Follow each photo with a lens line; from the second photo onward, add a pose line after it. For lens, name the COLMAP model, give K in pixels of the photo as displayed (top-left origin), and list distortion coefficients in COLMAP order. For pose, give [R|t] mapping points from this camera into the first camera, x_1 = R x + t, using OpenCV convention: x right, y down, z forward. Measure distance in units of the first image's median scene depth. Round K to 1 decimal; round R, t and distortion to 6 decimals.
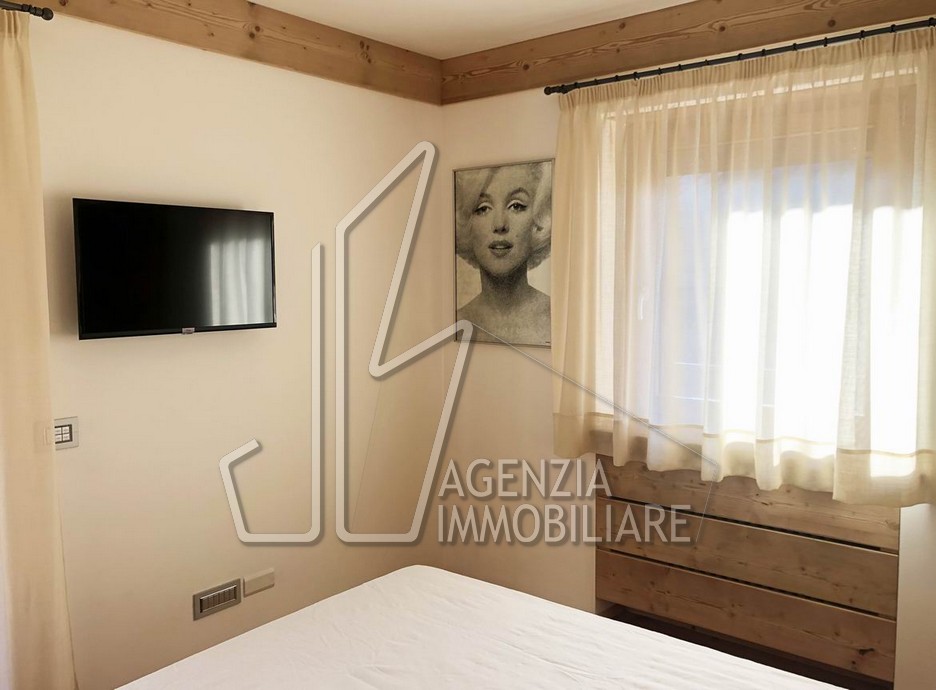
lens RADIAL K [[792.4, 0, 468.0], [0, 792.4, 345.0], [0, 0, 1]] dist [0.038481, -0.005794]
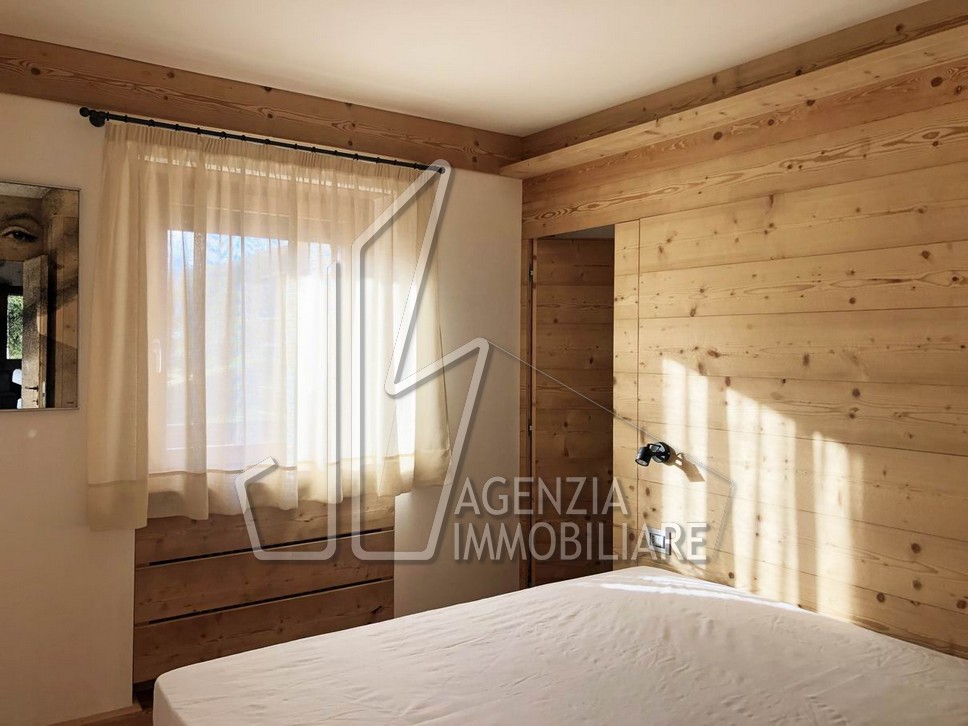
lens RADIAL K [[790.7, 0, 477.4], [0, 790.7, 357.9], [0, 0, 1]] dist [0.011082, -0.017456]
pose [[0.278297, -0.006303, 0.960475, -0.691030], [0.074268, 0.997126, -0.014975, -0.006494], [-0.957620, 0.075500, 0.277965, 0.412818]]
